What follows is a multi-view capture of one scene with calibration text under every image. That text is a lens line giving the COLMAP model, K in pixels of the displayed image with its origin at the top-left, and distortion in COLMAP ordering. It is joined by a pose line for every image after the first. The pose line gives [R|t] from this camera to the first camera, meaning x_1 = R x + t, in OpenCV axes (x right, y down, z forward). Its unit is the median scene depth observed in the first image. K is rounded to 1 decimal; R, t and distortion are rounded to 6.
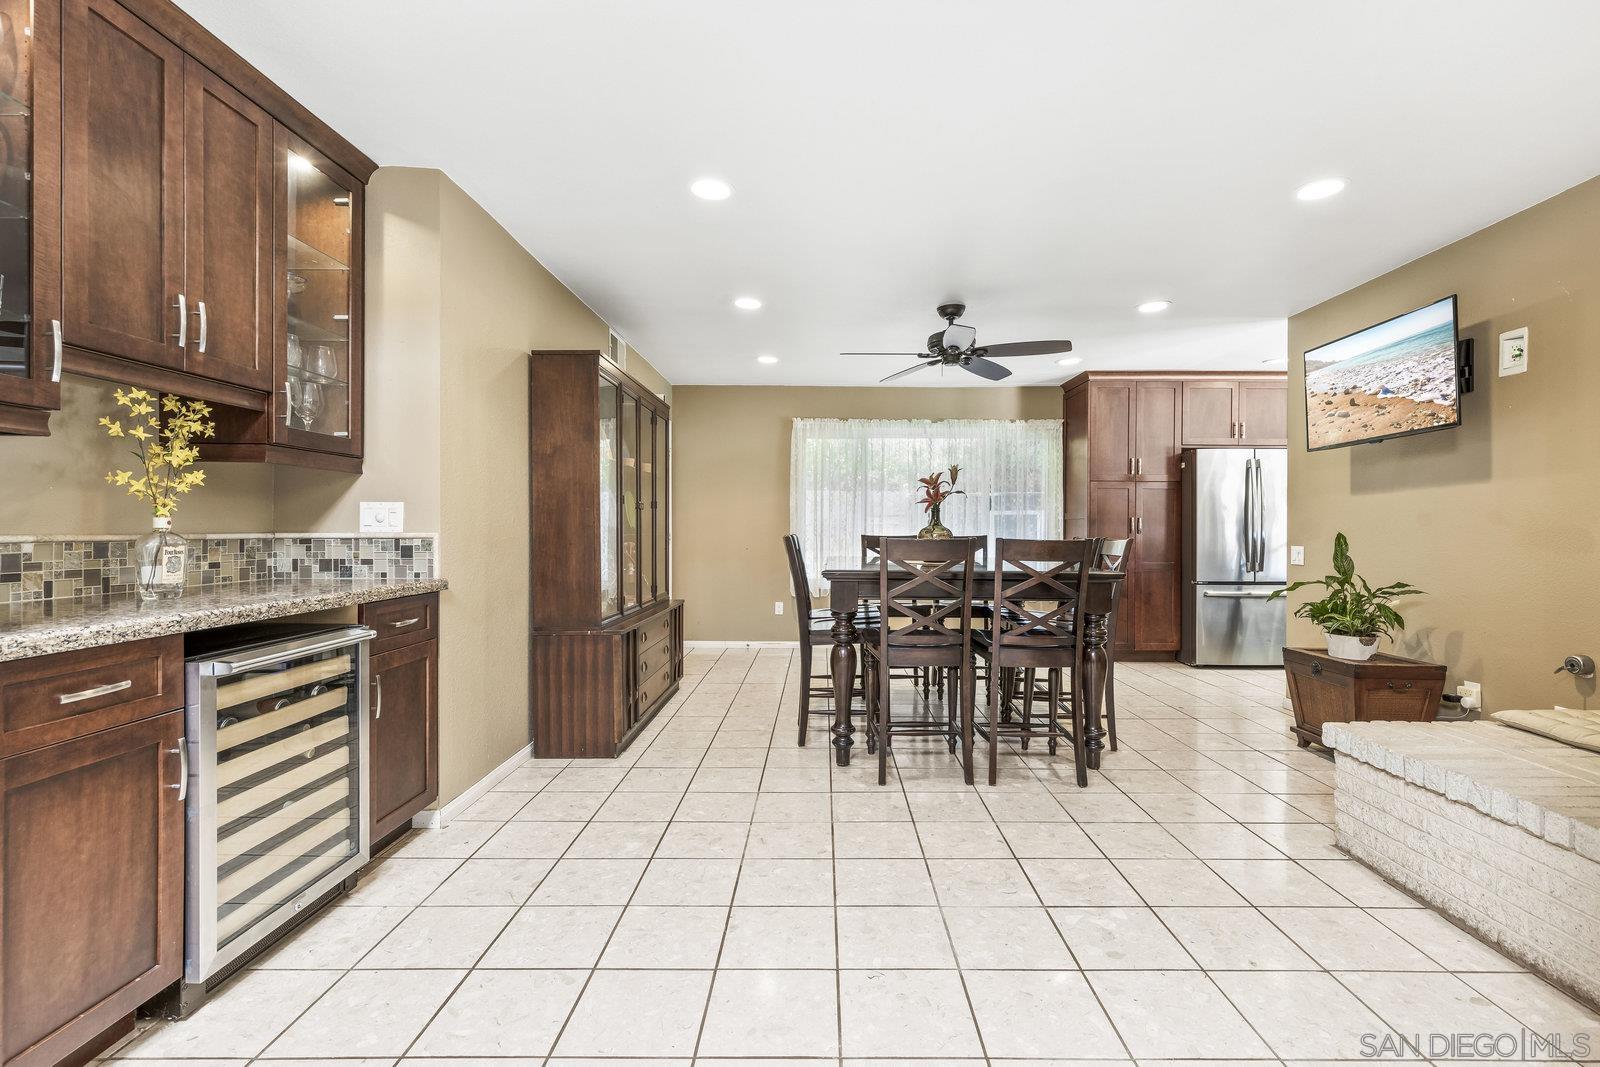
lens RADIAL K [[734.6, 0, 801.5], [0, 734.6, 534.1], [0, 0, 1]] dist [0.006713, -0.003243]
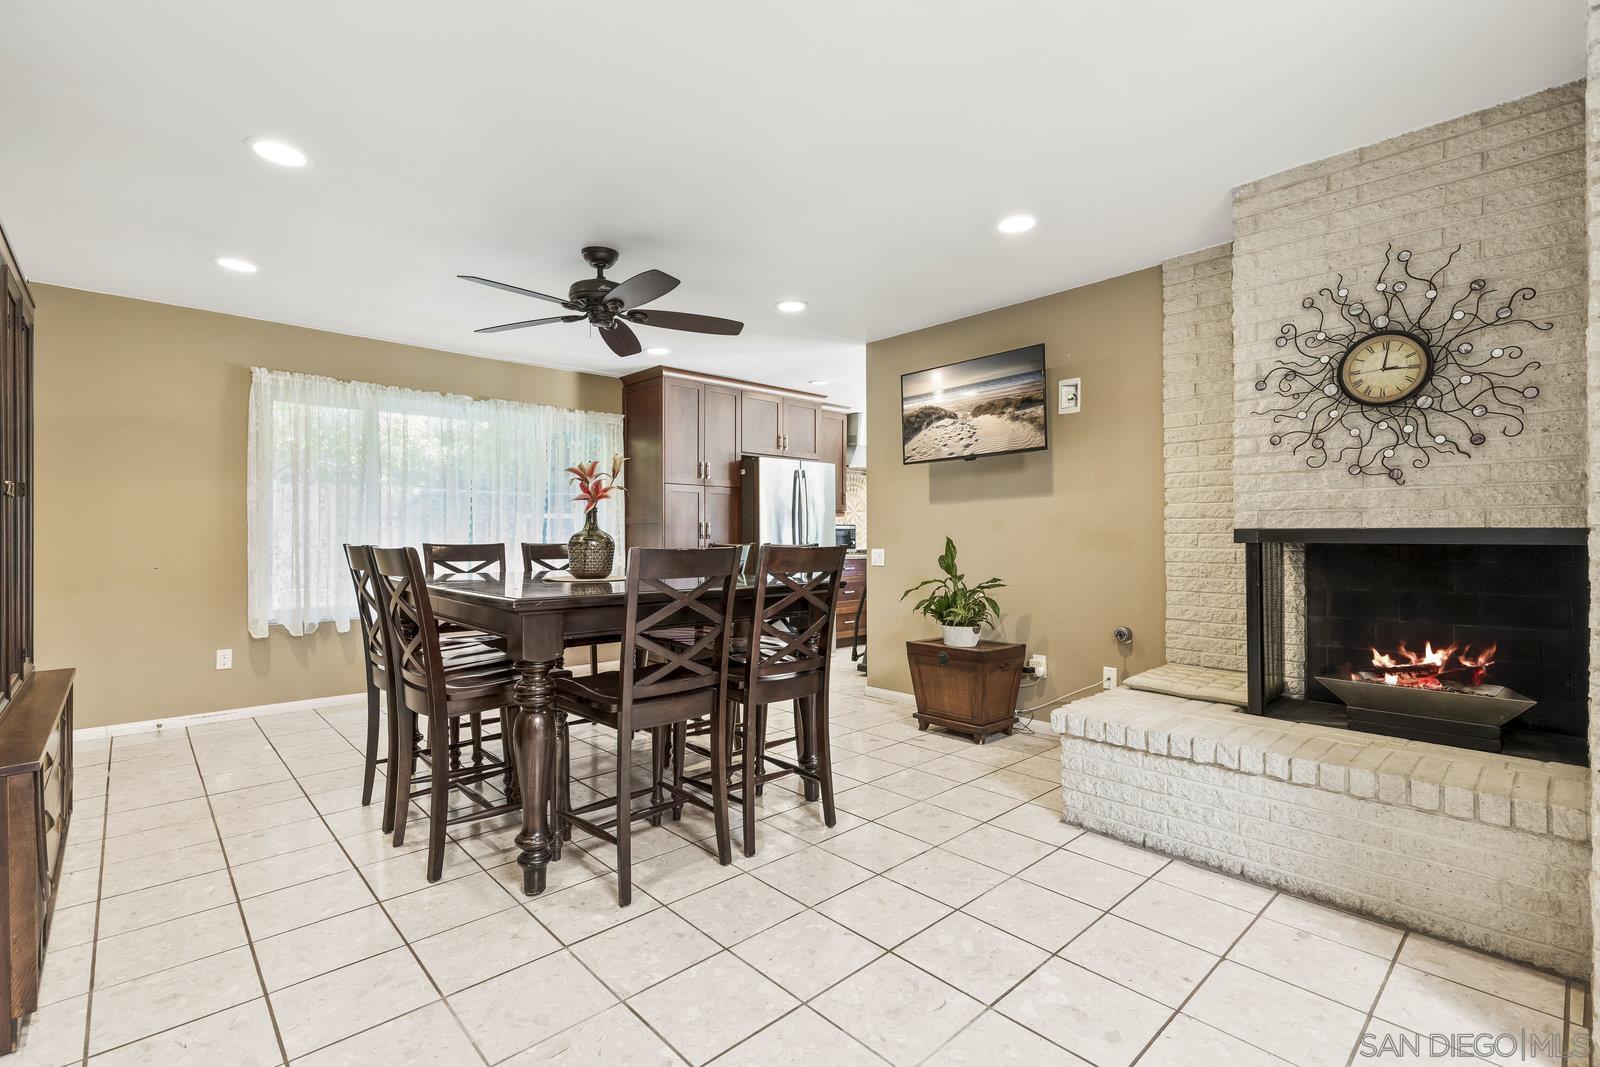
lens RADIAL K [[734.6, 0, 812.8], [0, 734.6, 533.3], [0, 0, 1]] dist [0.006713, -0.003243]
pose [[0.714306, -0.002159, 0.699830, -0.227004], [0.008069, 0.999954, -0.005151, -0.002838], [-0.699787, 0.009326, 0.714291, 0.349292]]
